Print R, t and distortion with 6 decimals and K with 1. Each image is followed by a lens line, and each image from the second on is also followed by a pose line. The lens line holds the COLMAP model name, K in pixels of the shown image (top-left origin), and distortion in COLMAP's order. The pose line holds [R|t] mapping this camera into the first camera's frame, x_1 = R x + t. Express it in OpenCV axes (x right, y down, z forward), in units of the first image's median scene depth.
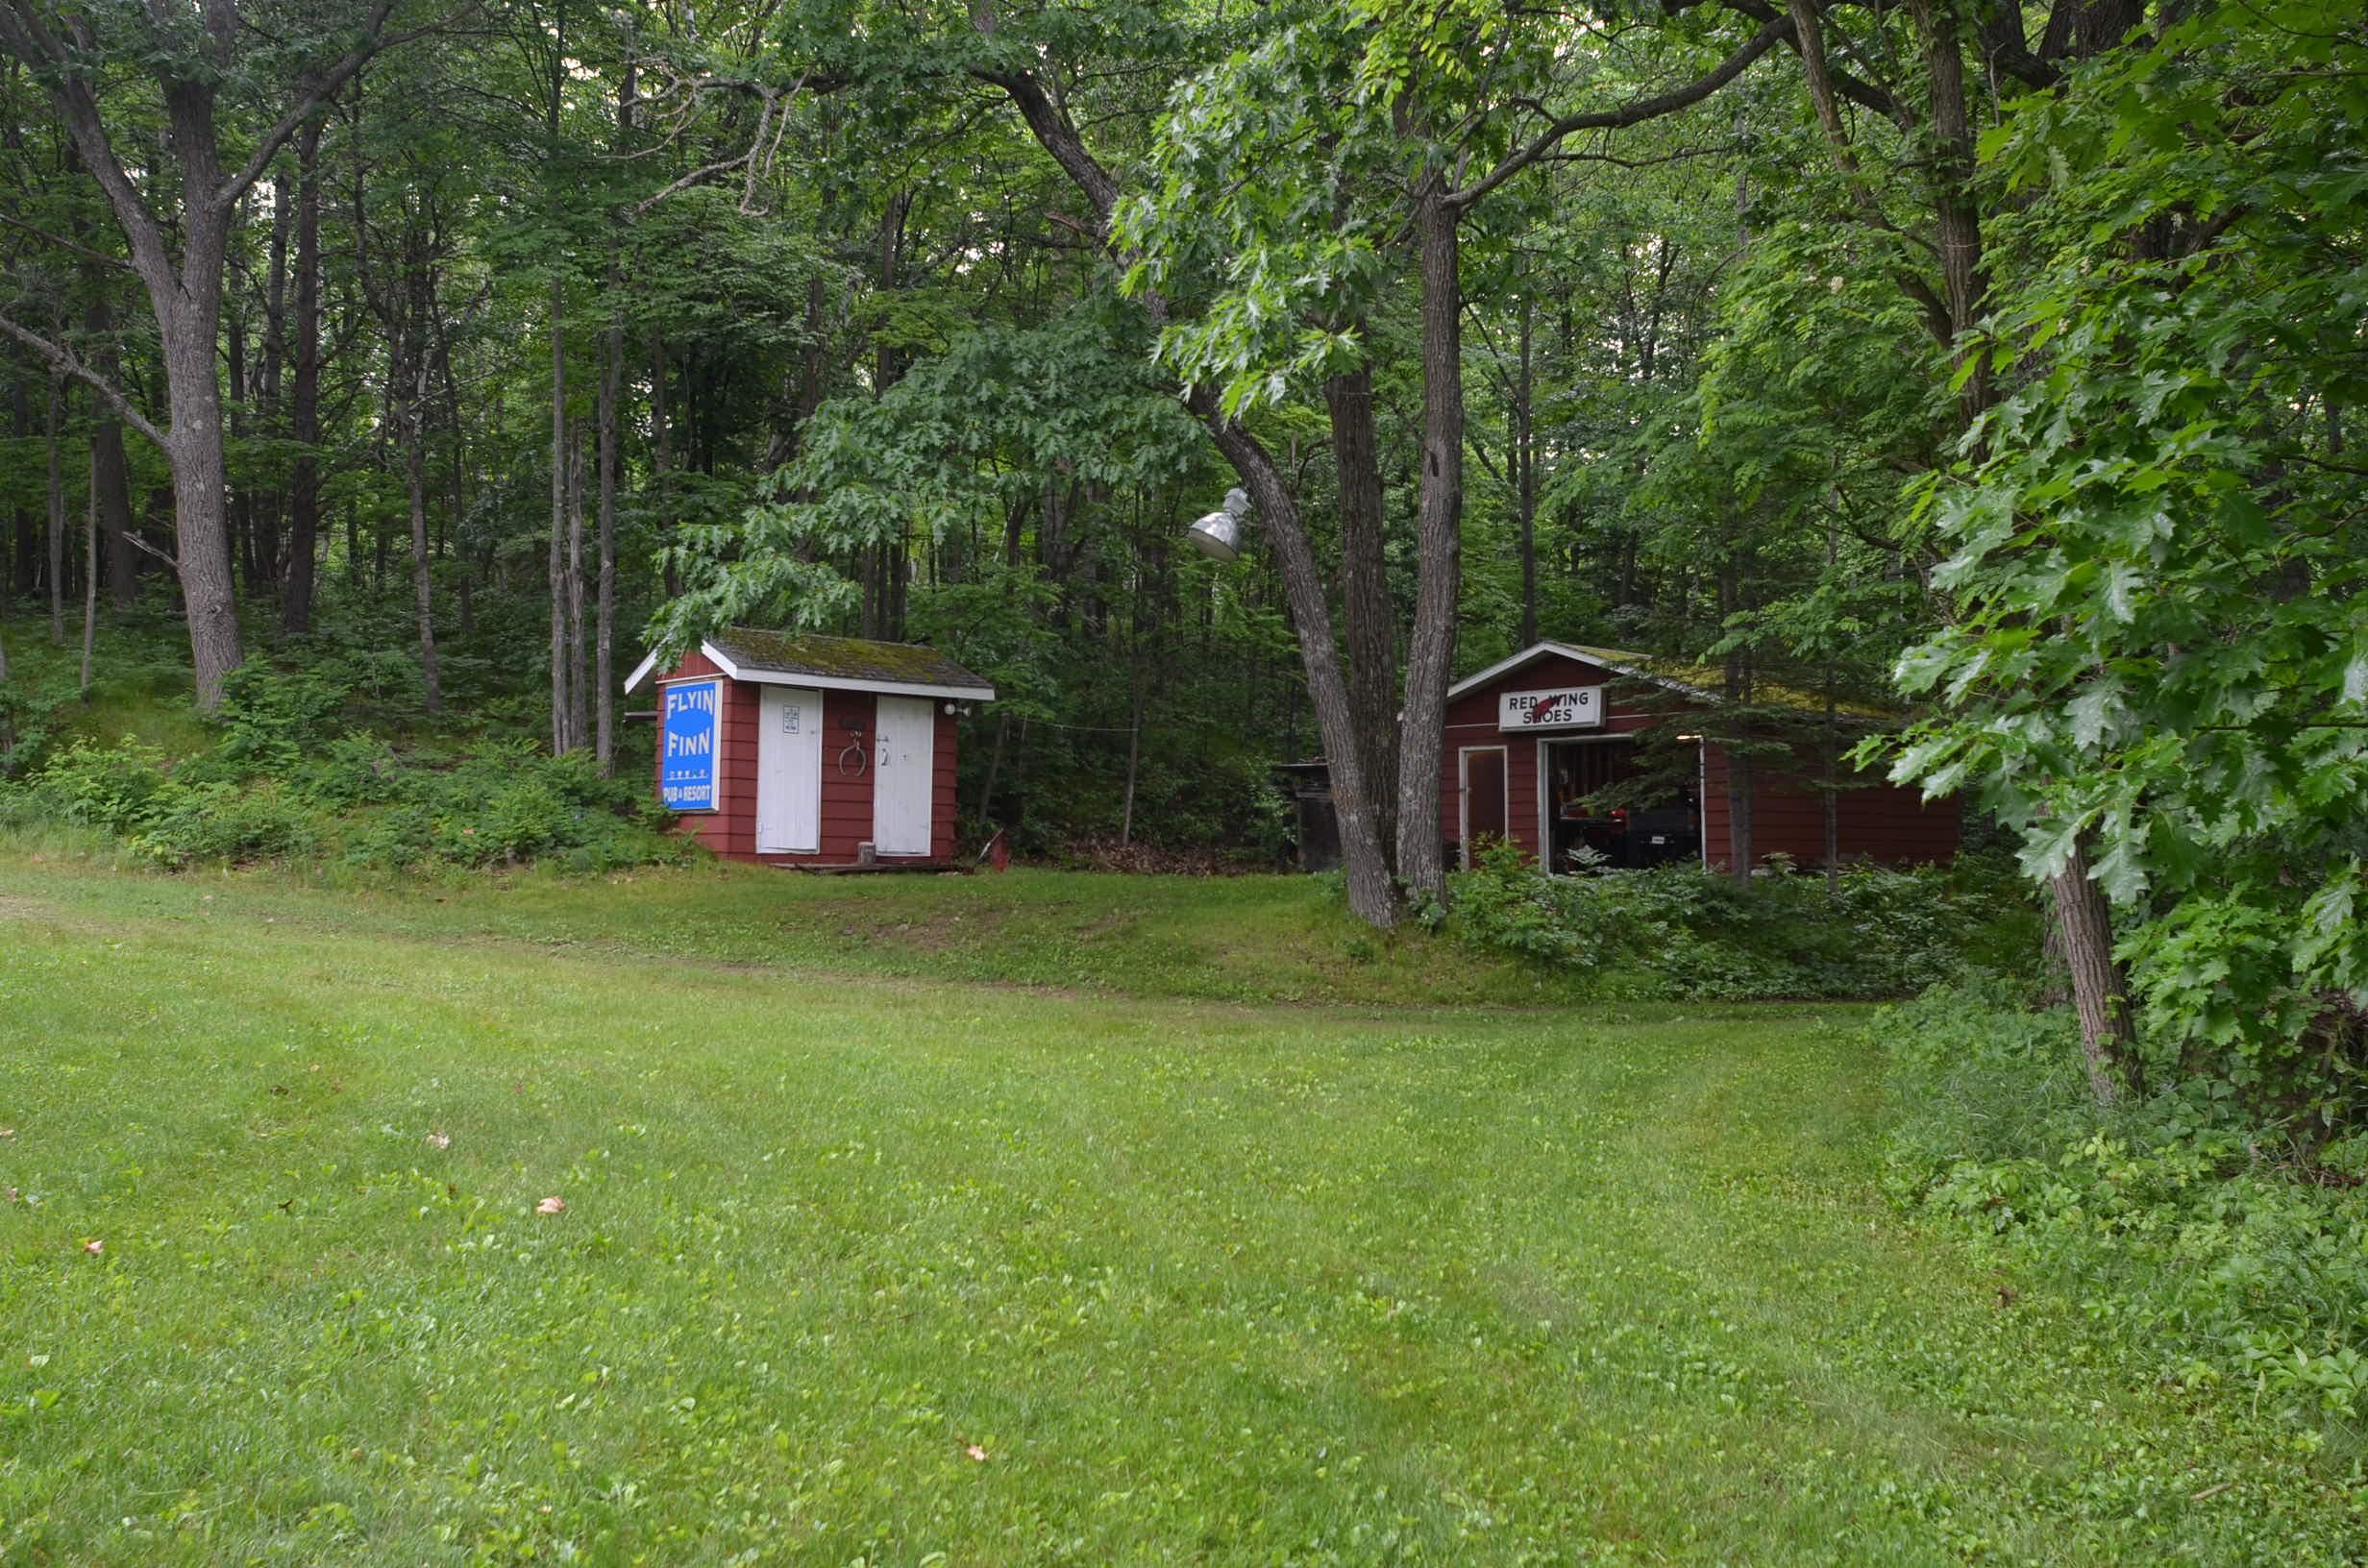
lens RADIAL K [[2101.0, 0, 1192.2], [0, 2101.0, 779.8], [0, 0, 1]] dist [-0.053018, 0.003284]
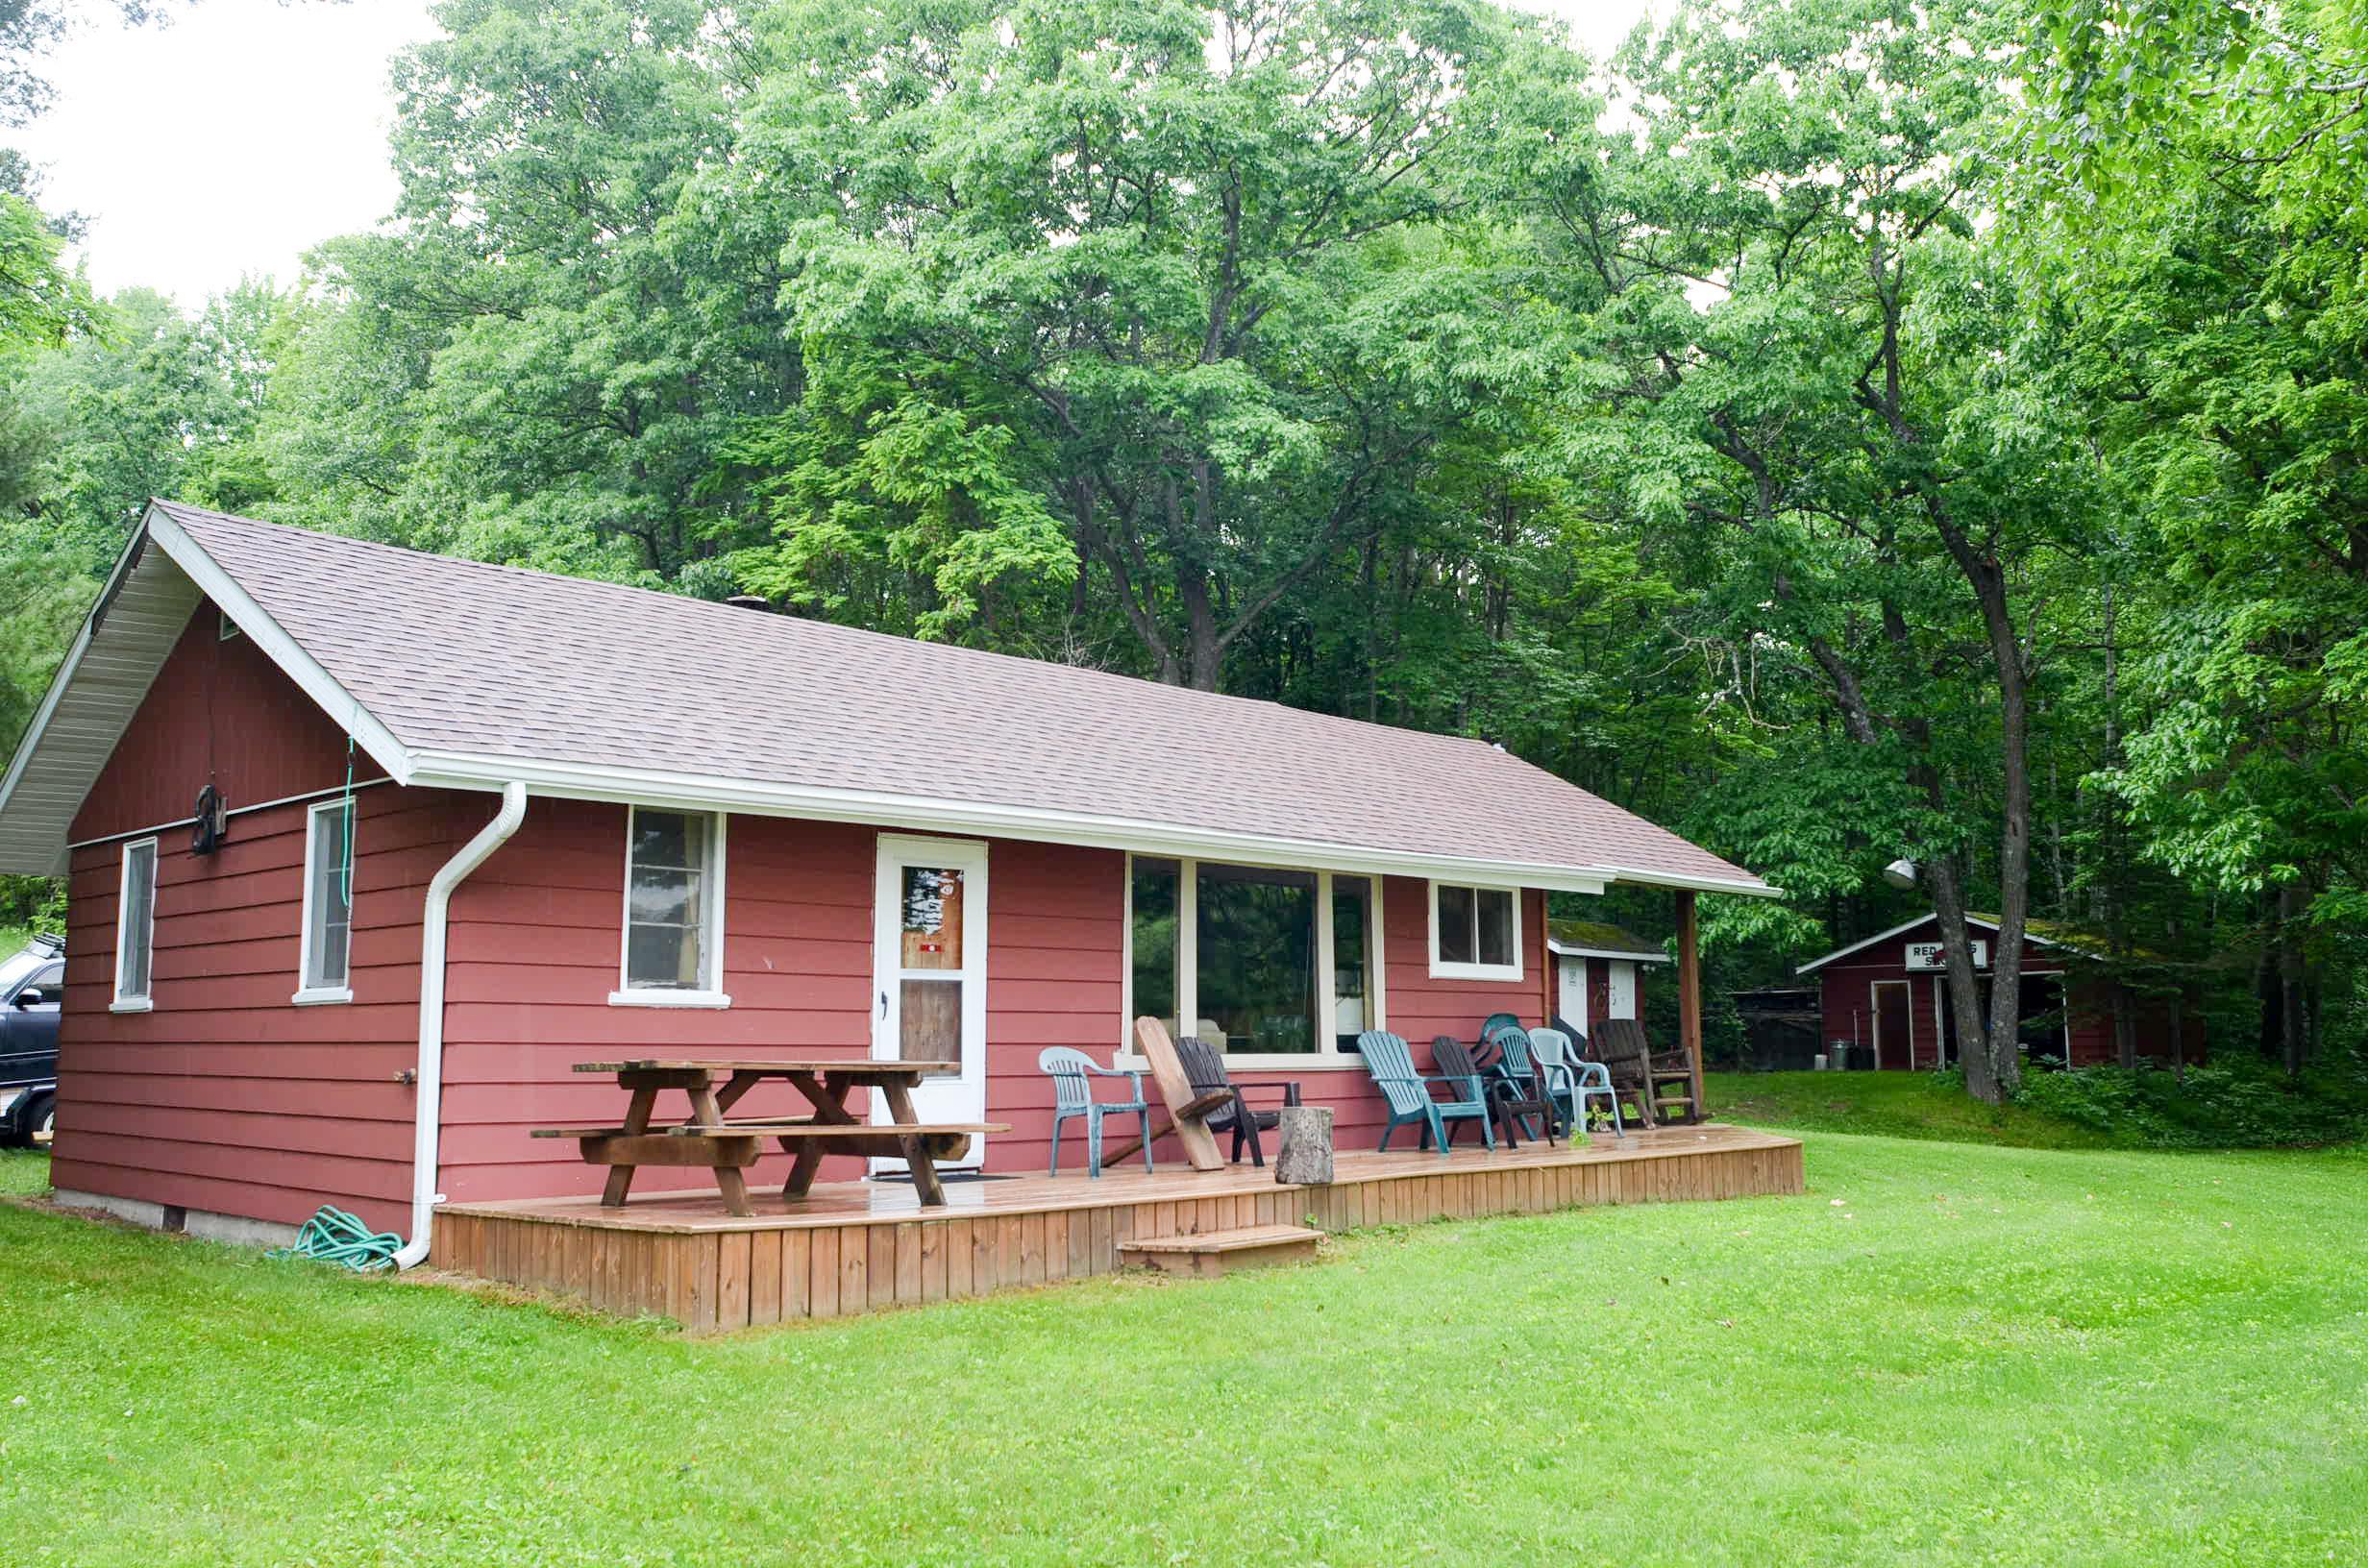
lens RADIAL K [[2101.0, 0, 1182.5], [0, 2101.0, 780.7], [0, 0, 1]] dist [-0.053018, 0.003284]
pose [[0.999948, -0.000479, 0.010224, -0.487546], [0.001397, 0.995936, -0.090050, -0.033281], [-0.010139, 0.090060, 0.995885, -0.574200]]
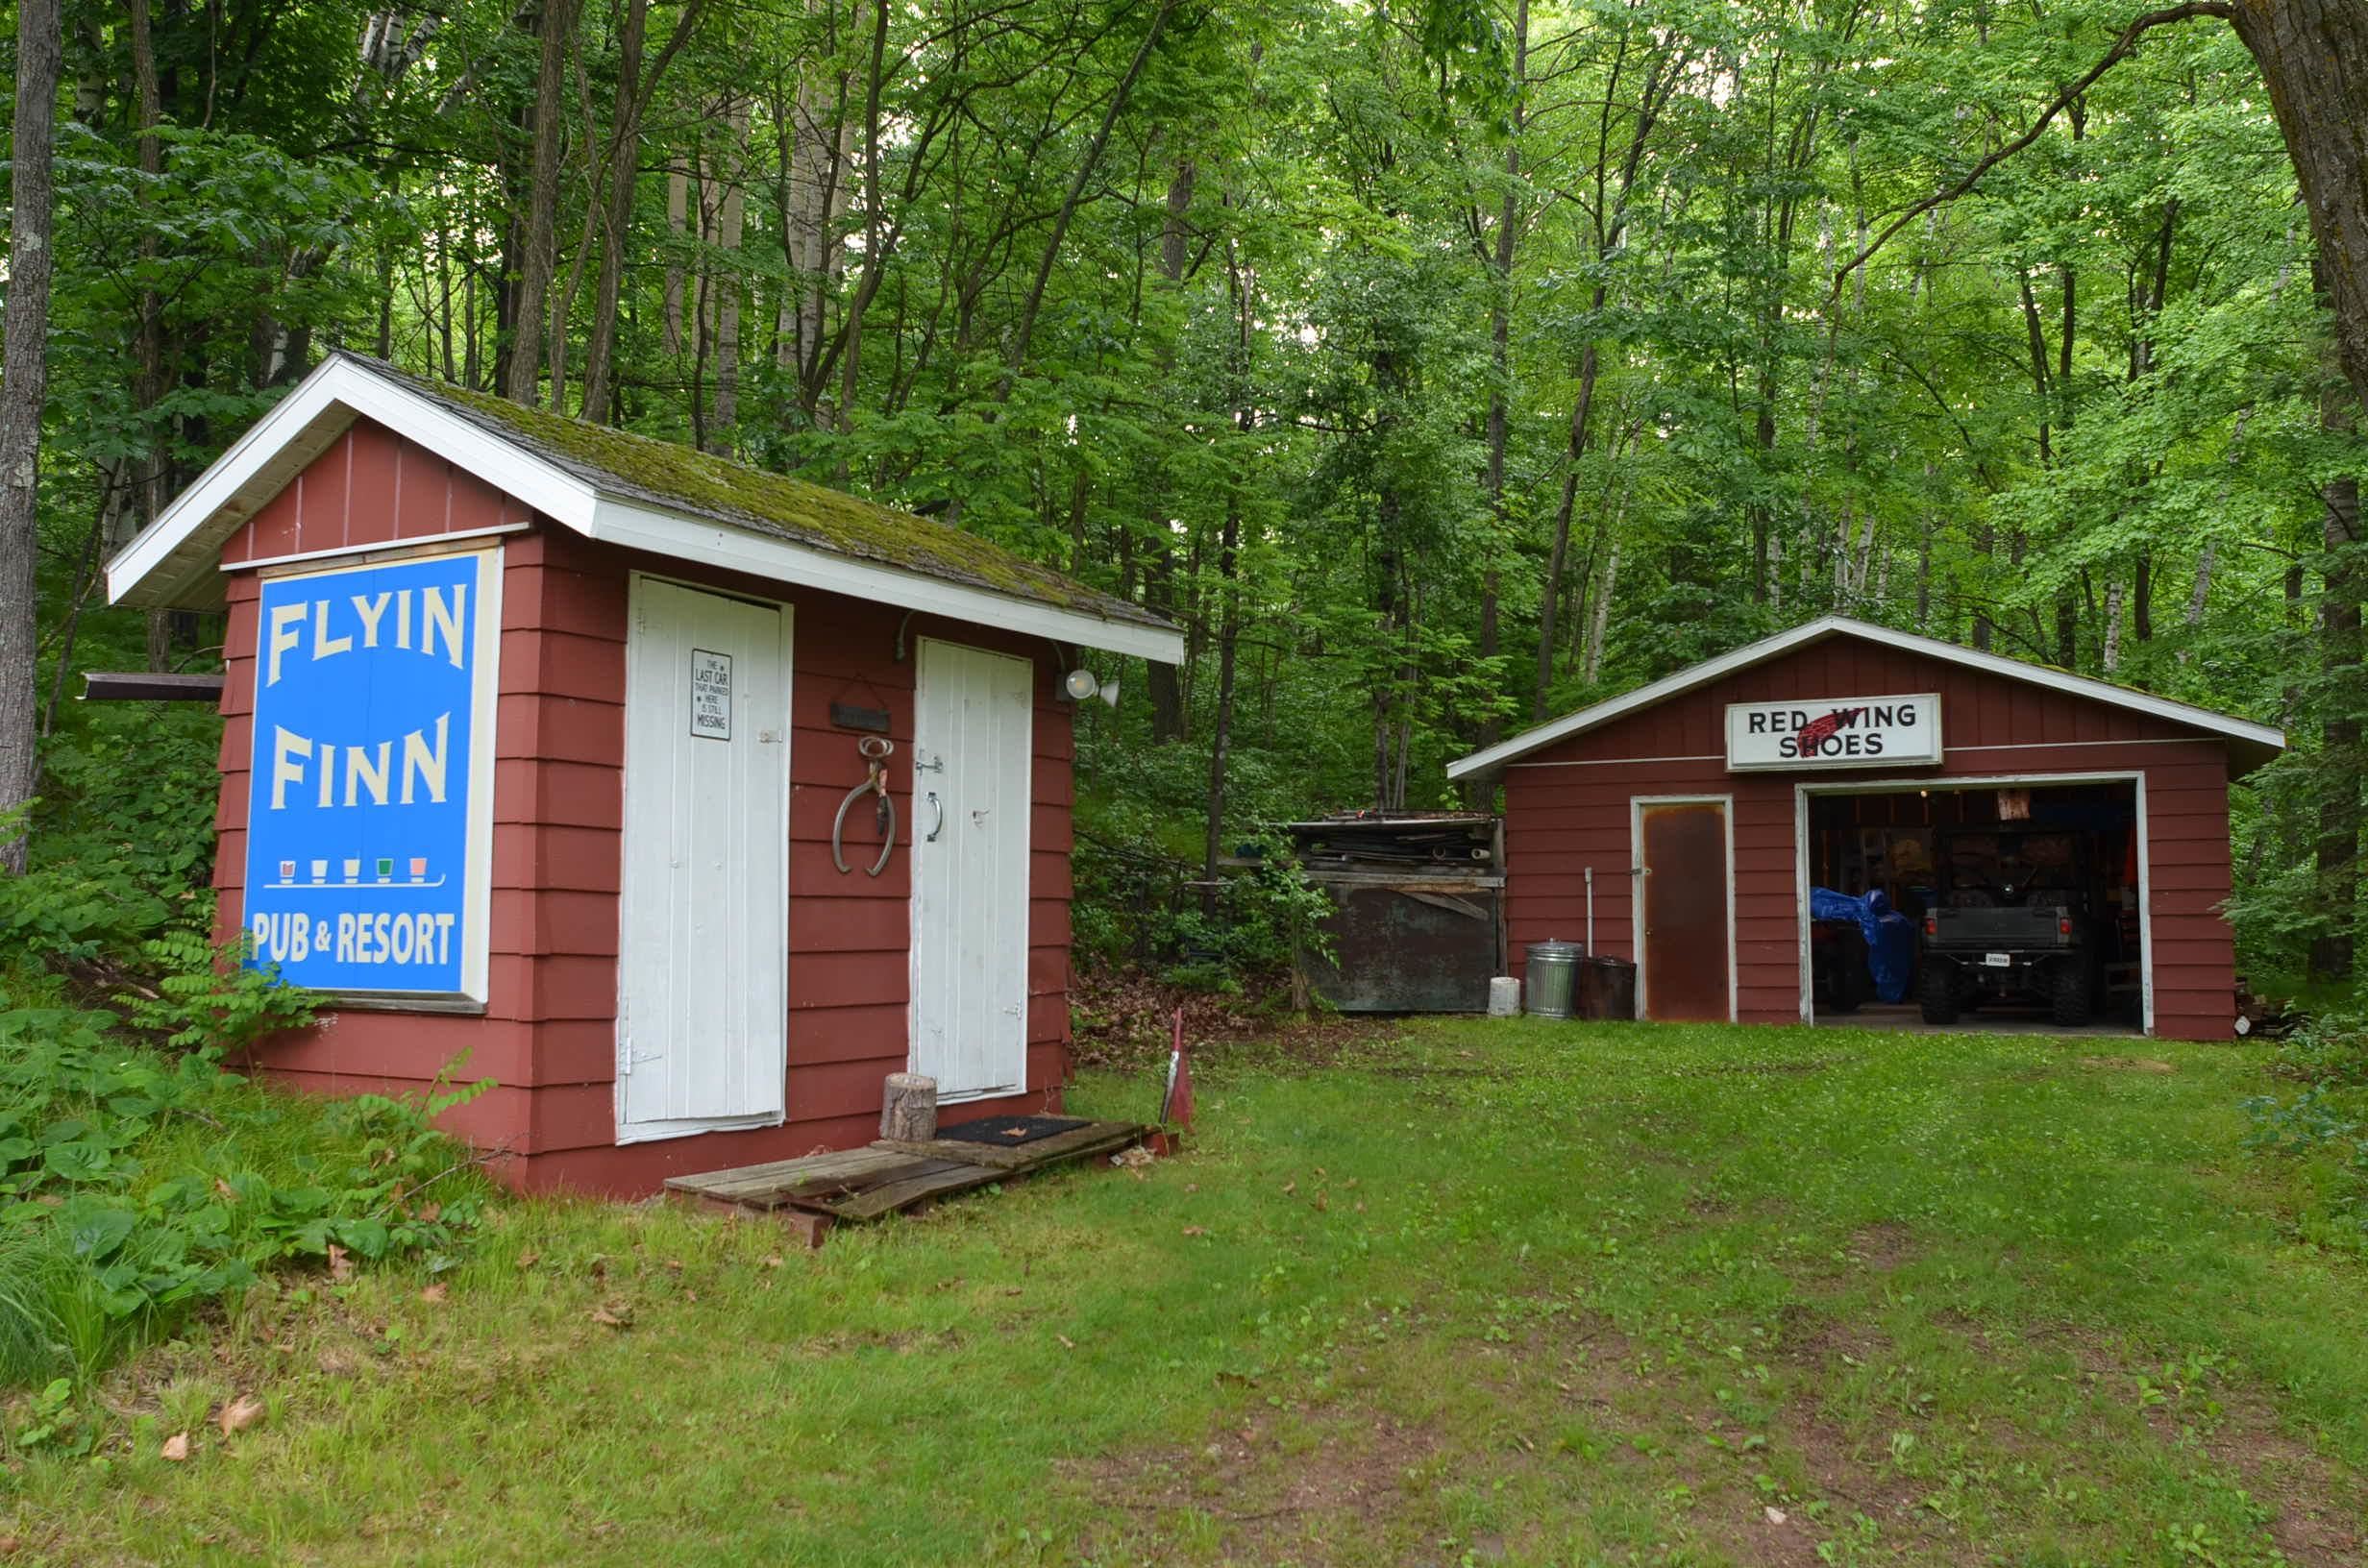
lens RADIAL K [[2101.0, 0, 1174.9], [0, 2101.0, 788.6], [0, 0, 1]] dist [-0.053018, 0.003284]
pose [[0.962943, 0.012834, 0.269399, -0.201962], [-0.008632, 0.999822, -0.016775, -0.010048], [-0.269566, 0.013828, 0.962883, 0.665427]]
